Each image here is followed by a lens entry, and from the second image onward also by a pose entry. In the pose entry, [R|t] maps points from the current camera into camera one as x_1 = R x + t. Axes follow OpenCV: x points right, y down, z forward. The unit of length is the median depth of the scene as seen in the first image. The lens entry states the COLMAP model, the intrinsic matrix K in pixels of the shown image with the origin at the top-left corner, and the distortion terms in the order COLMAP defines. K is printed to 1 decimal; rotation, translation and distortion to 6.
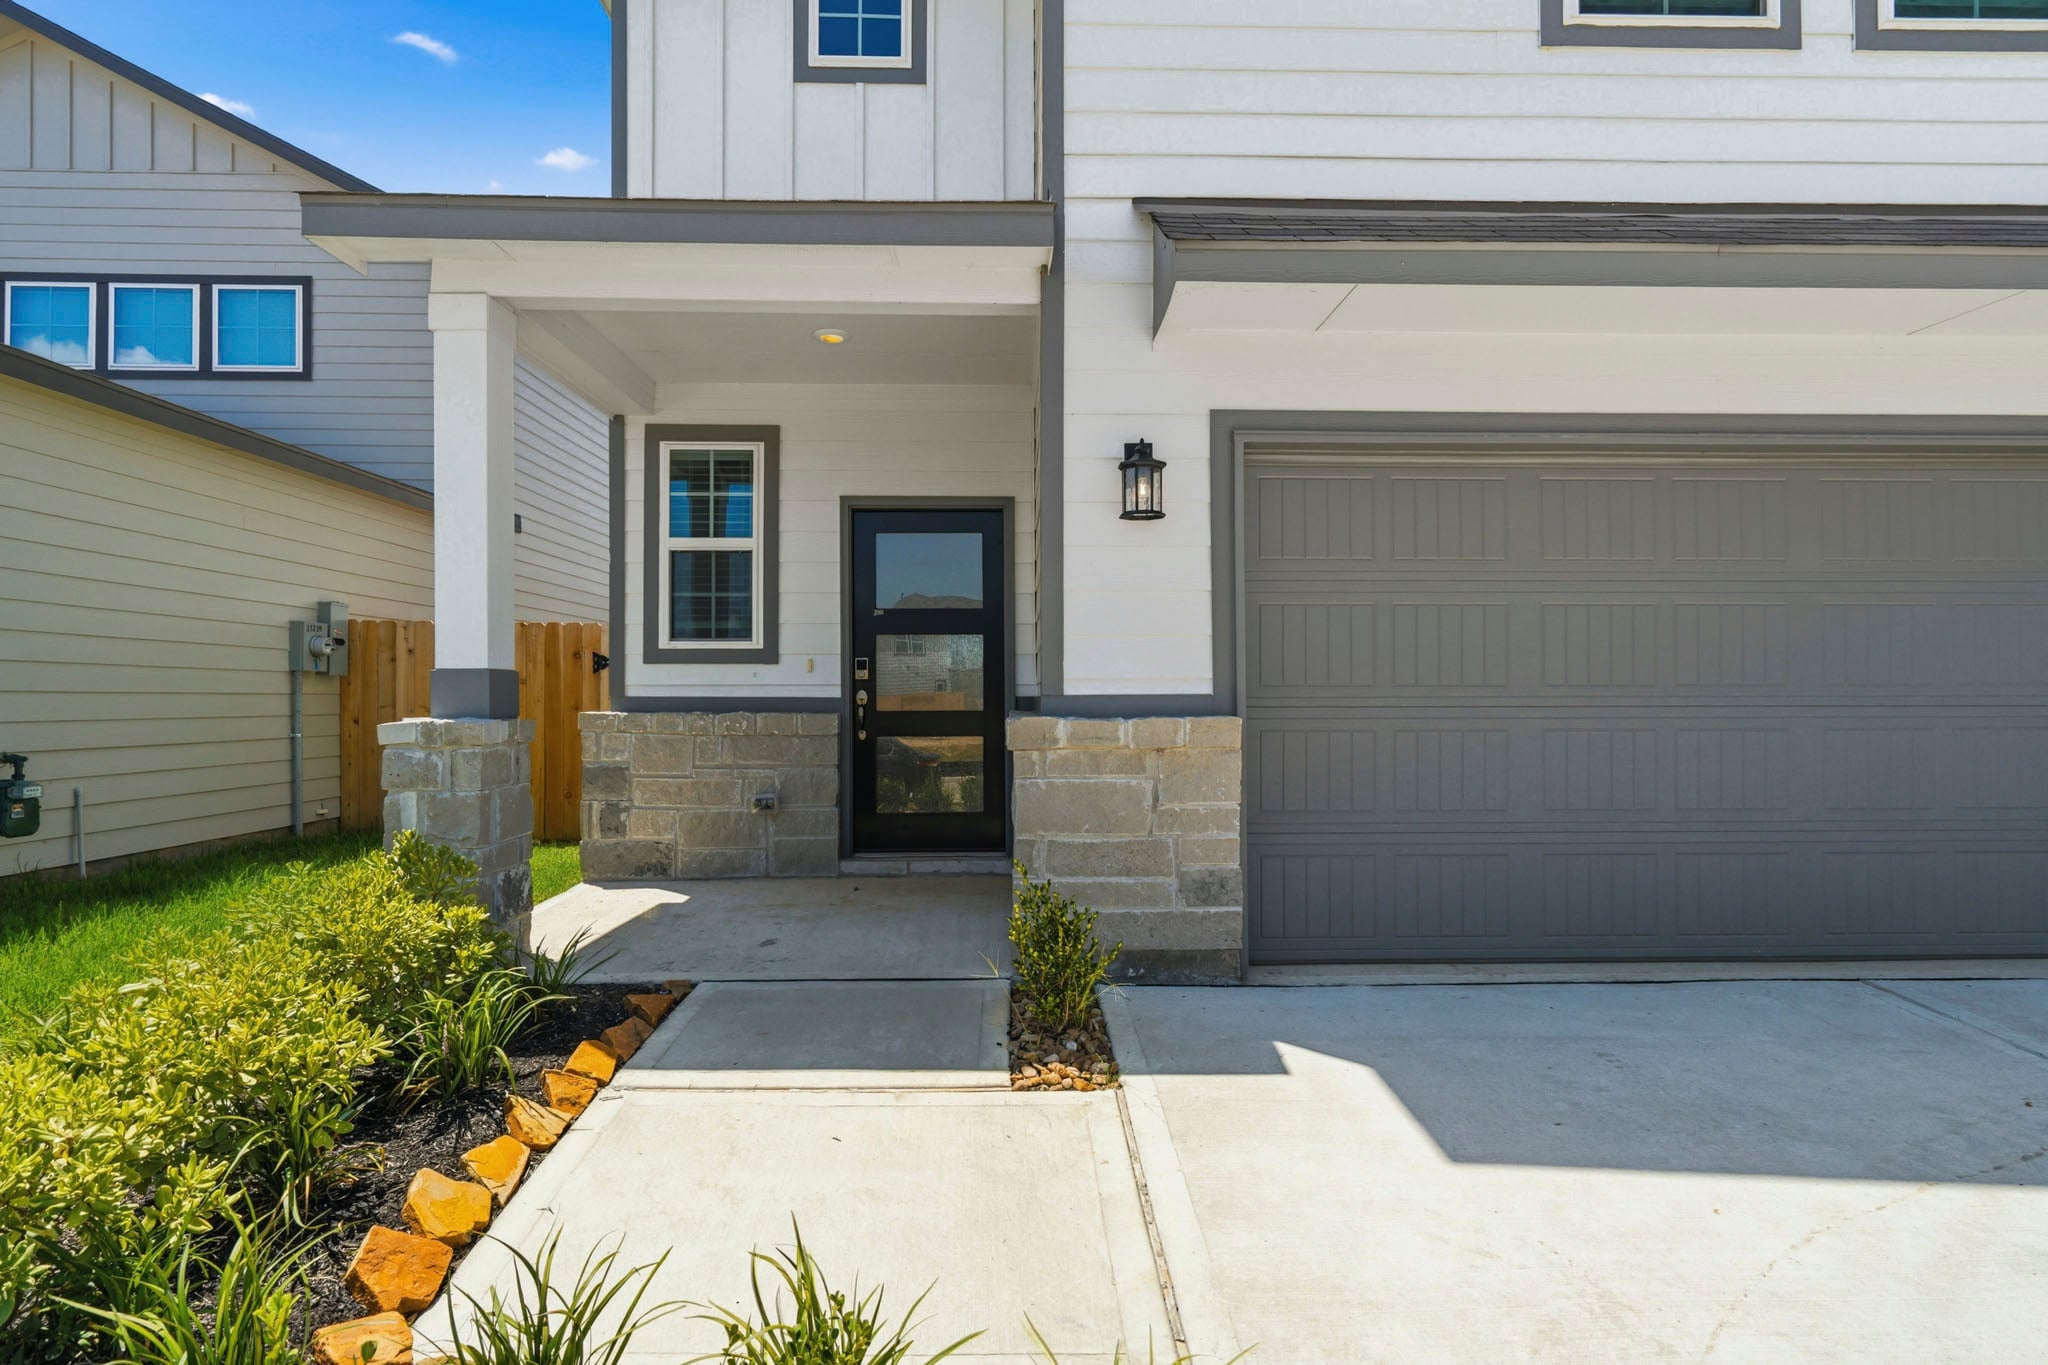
lens RADIAL K [[944.8, 0, 1030.3], [0, 944.8, 692.3], [0, 0, 1]] dist [-0.000494, -0.000103]
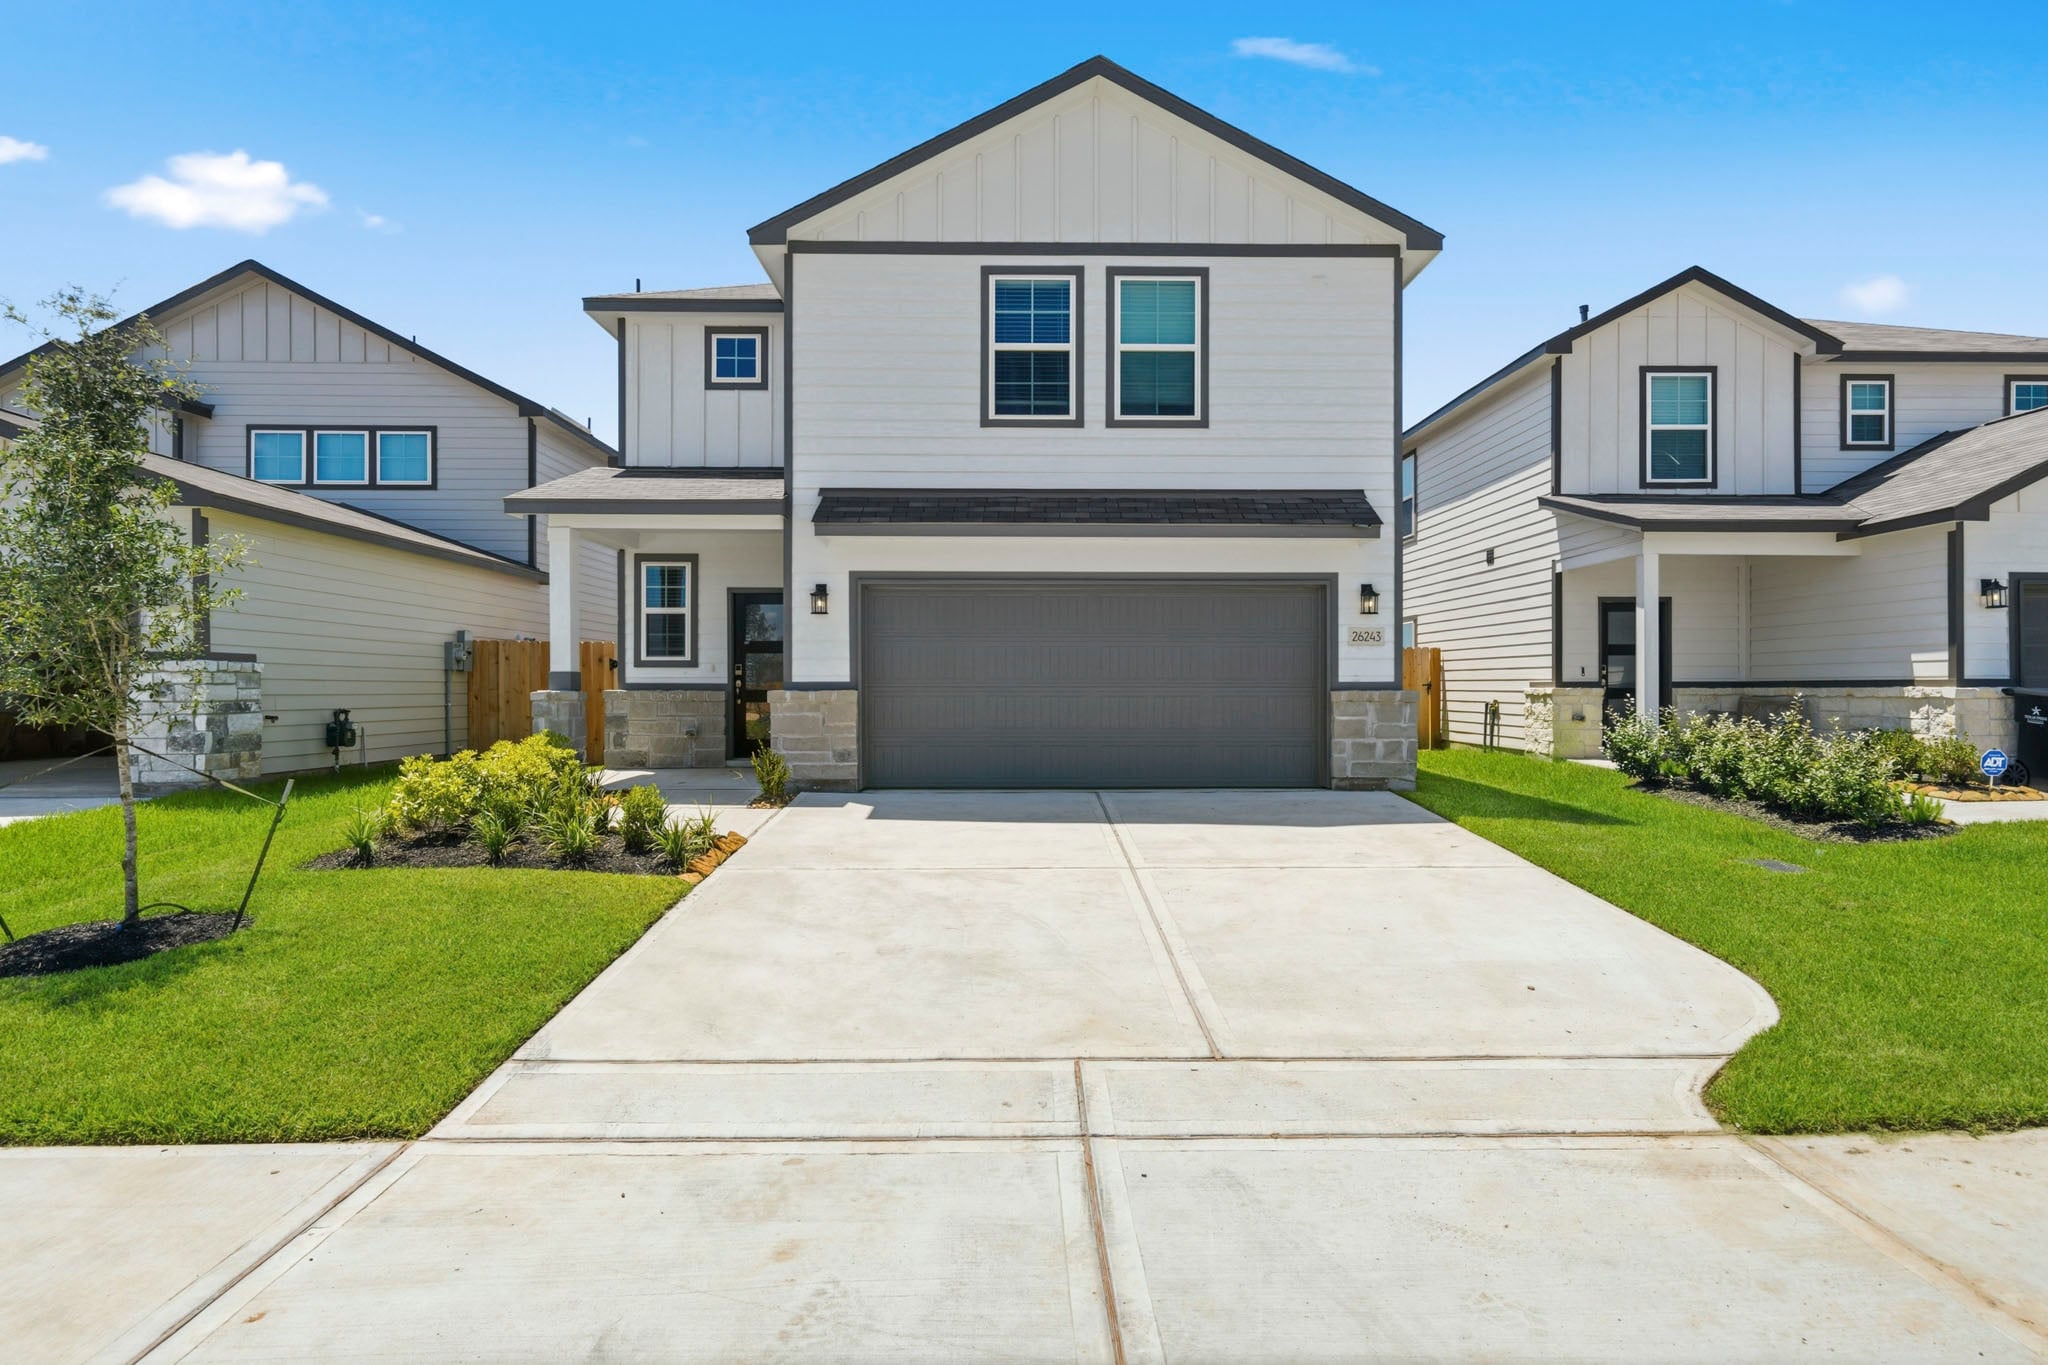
lens RADIAL K [[944.8, 0, 1030.3], [0, 944.8, 692.3], [0, 0, 1]] dist [-0.000494, -0.000103]
pose [[0.999934, 0.001644, -0.011395, 0.506062], [-0.001541, 0.999958, 0.009017, 0.004985], [0.011410, -0.008999, 0.999894, -1.113623]]
